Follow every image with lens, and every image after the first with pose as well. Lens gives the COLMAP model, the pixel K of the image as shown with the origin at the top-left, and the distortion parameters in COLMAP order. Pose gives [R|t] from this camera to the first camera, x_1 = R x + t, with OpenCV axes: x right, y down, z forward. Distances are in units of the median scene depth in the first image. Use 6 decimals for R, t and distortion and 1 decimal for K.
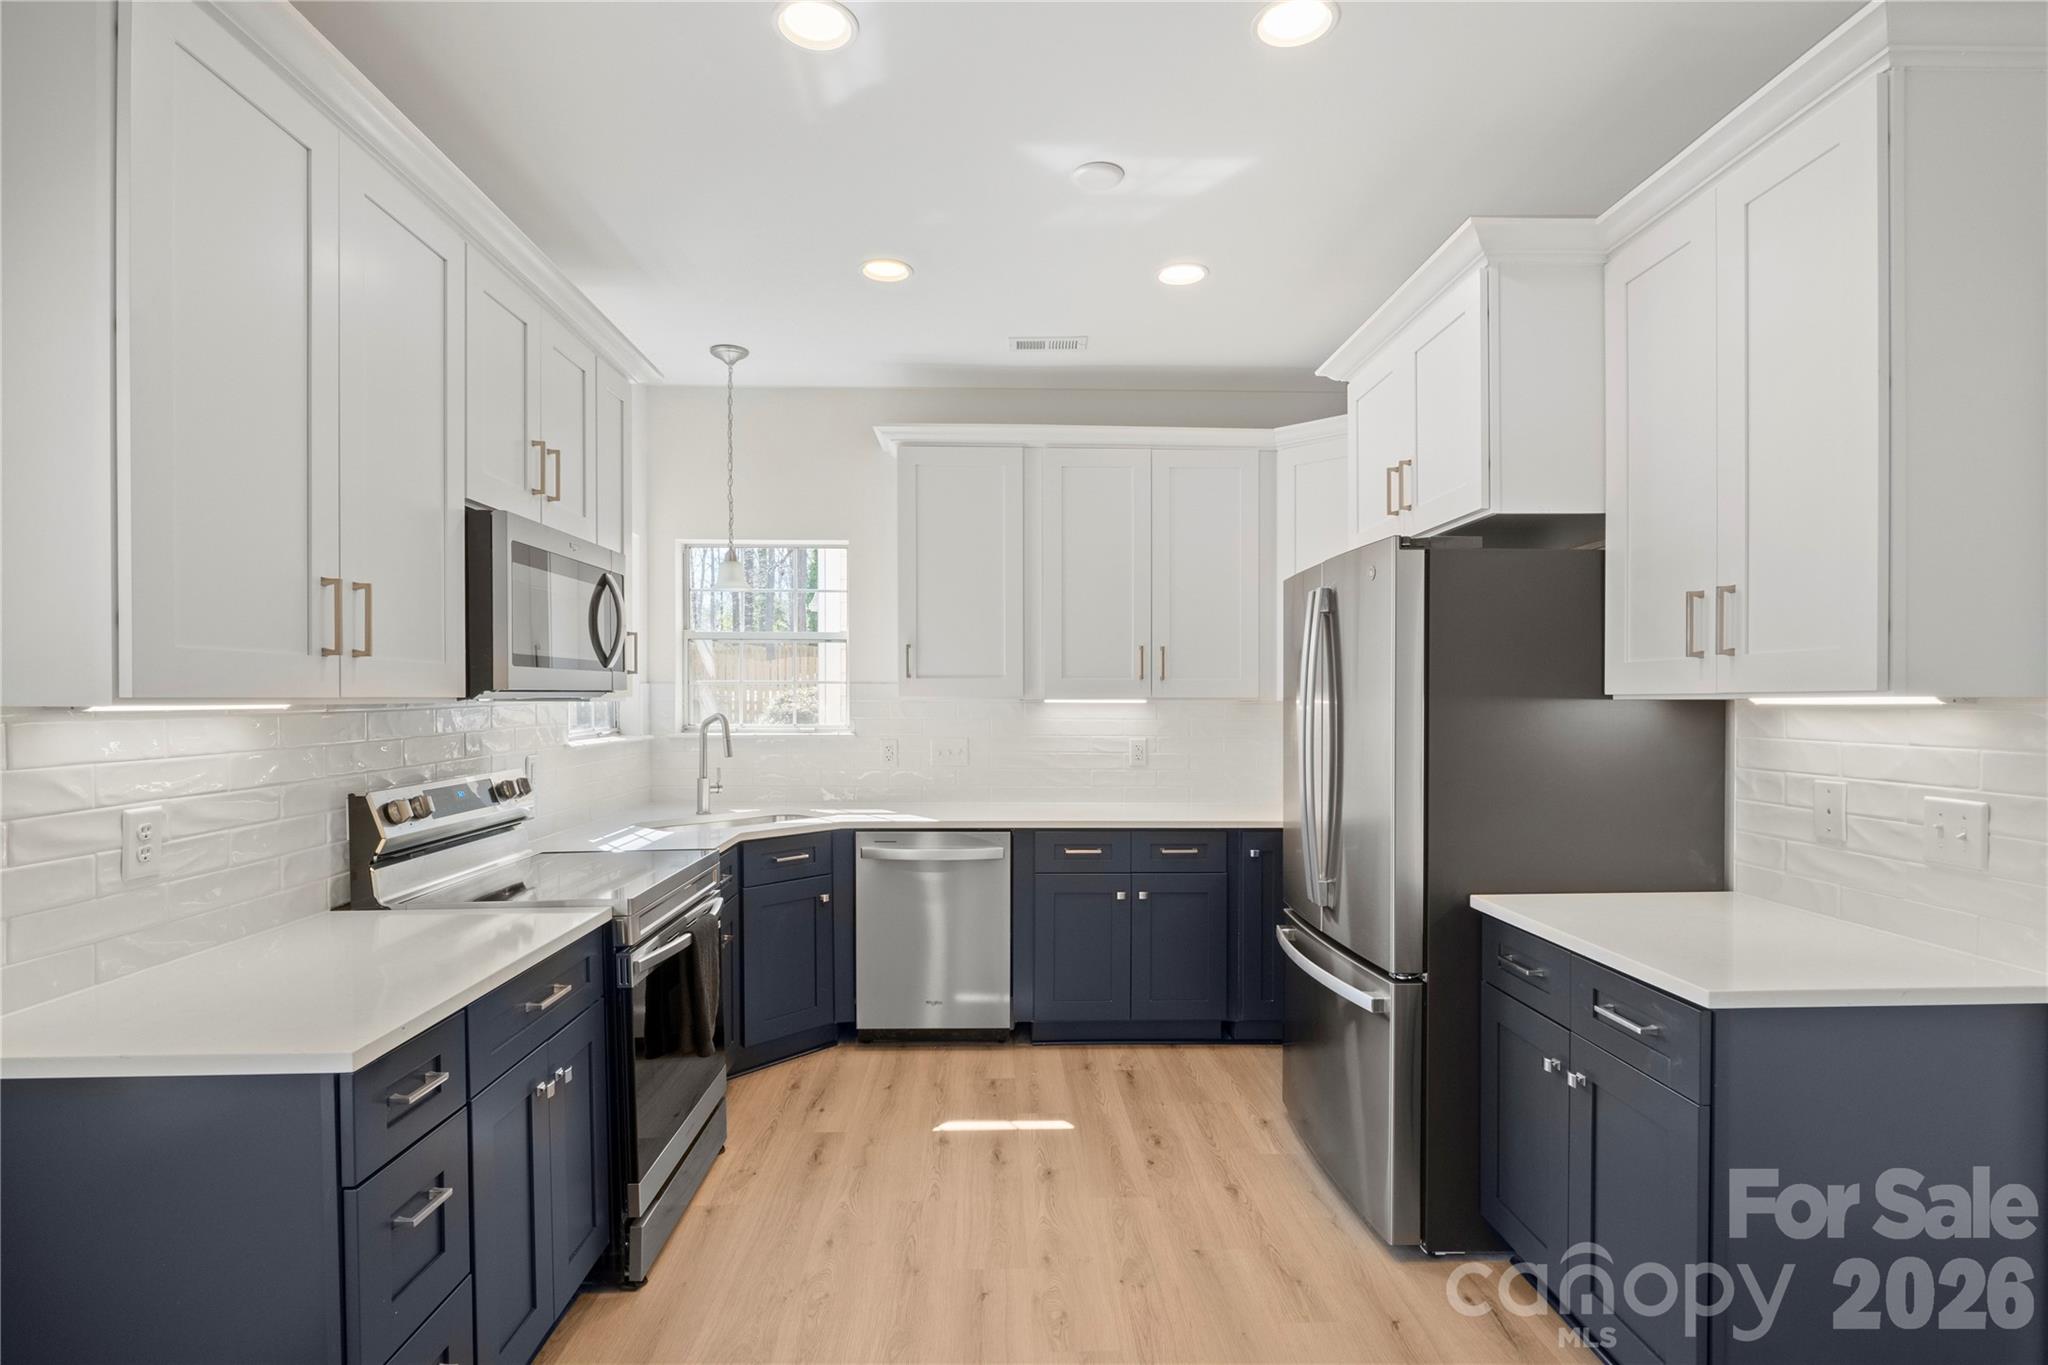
lens RADIAL K [[980.1, 0, 1028.5], [0, 980.1, 696.6], [0, 0, 1]] dist [-0.002520, -0.001024]
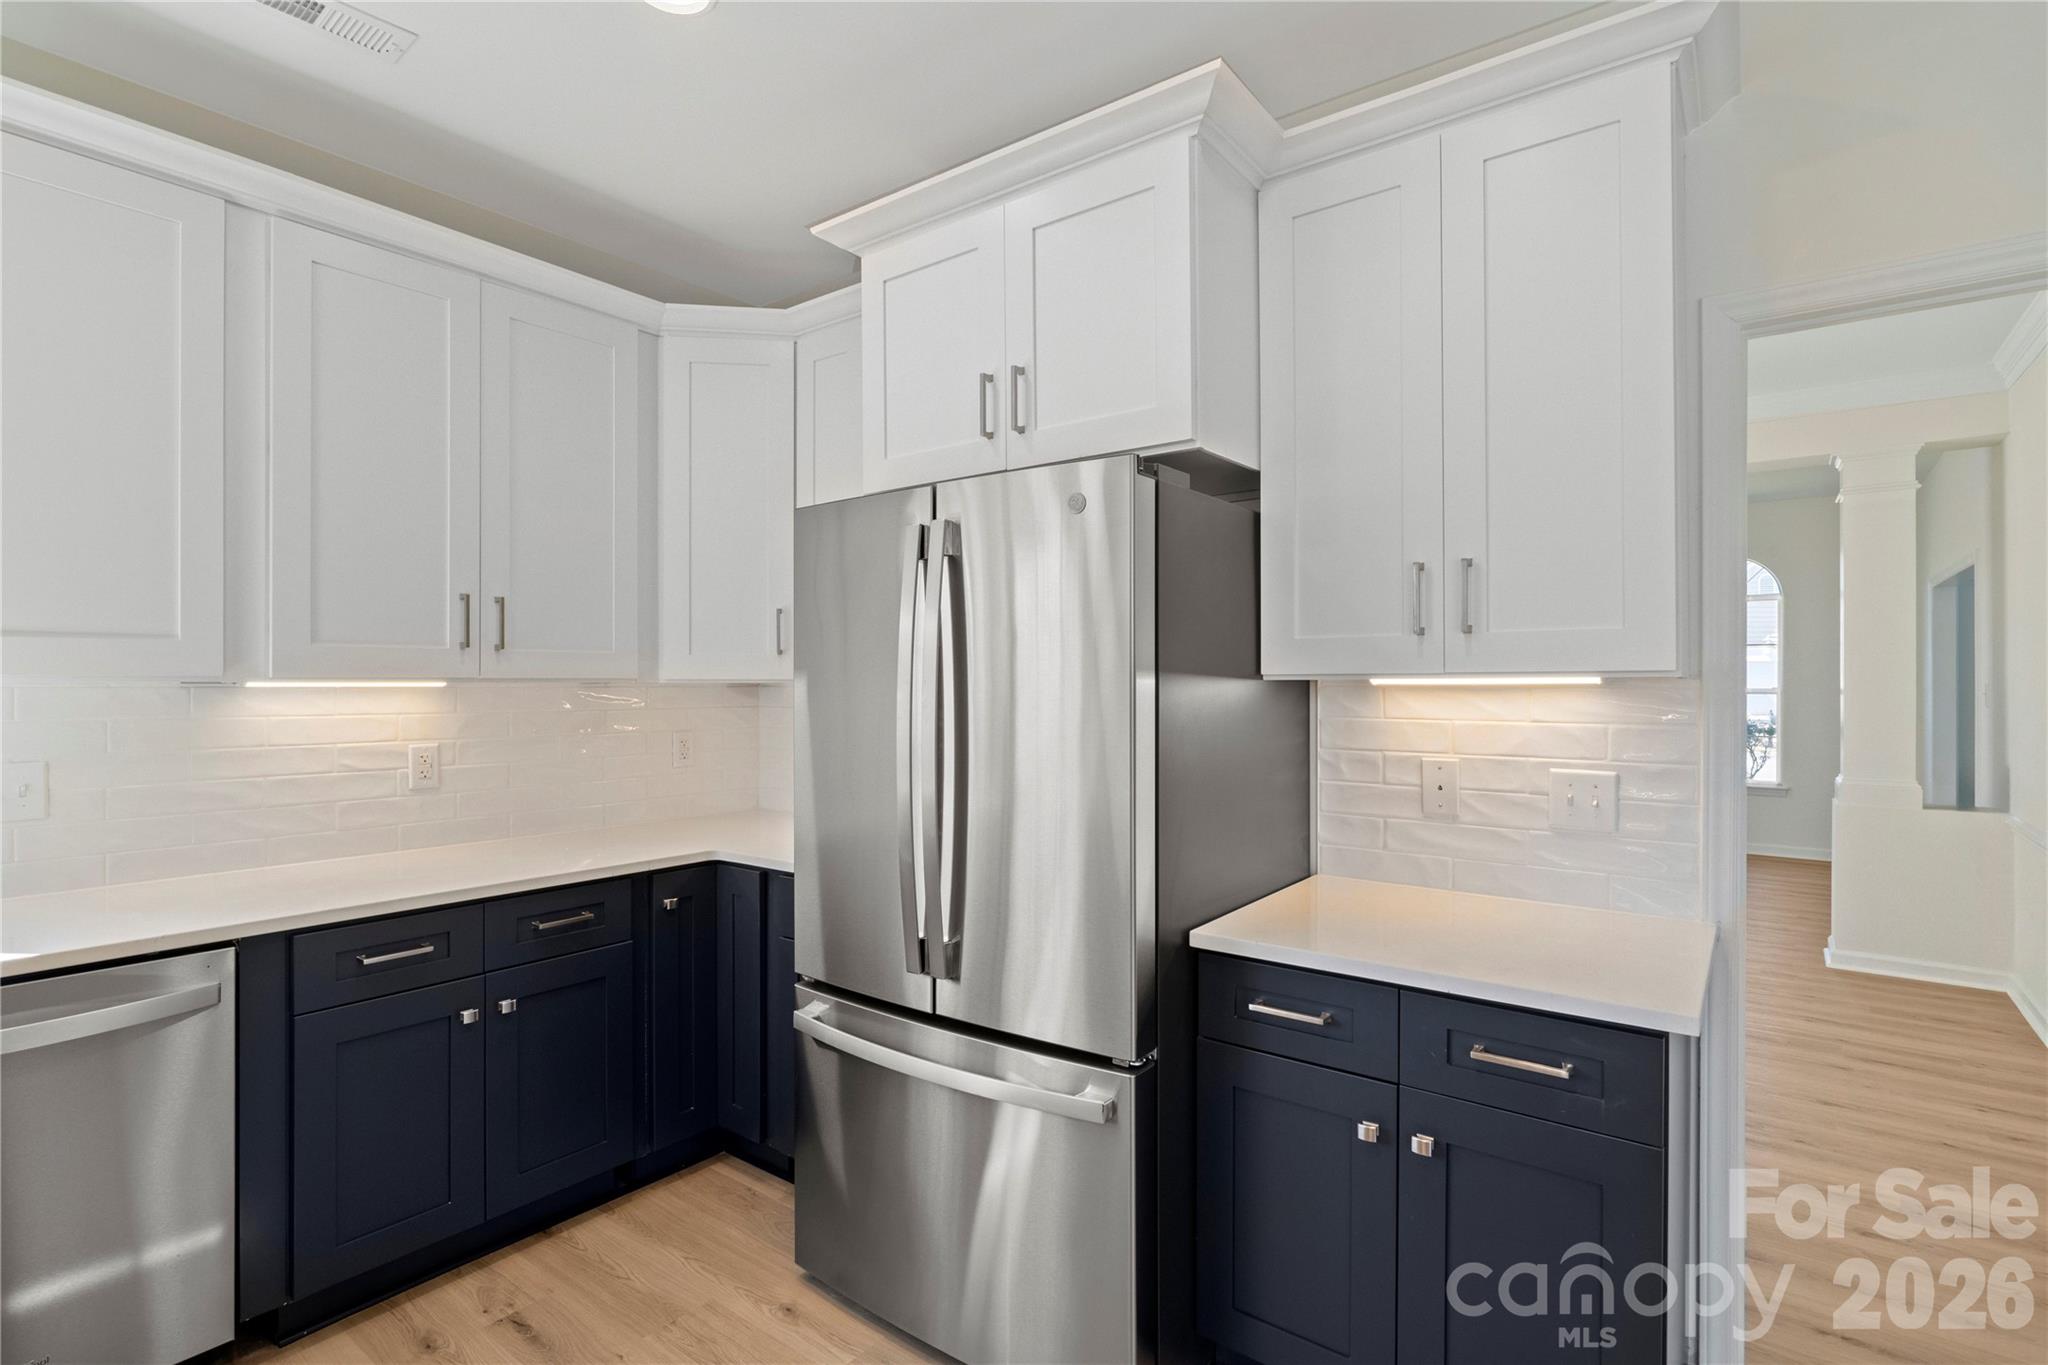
lens RADIAL K [[980.1, 0, 1017.2], [0, 980.1, 675.2], [0, 0, 1]] dist [-0.002520, -0.001024]
pose [[0.641717, 0.004038, 0.766931, -0.231766], [-0.000671, 0.999989, -0.004704, 0.003084], [-0.766941, 0.002504, 0.641712, 0.595179]]
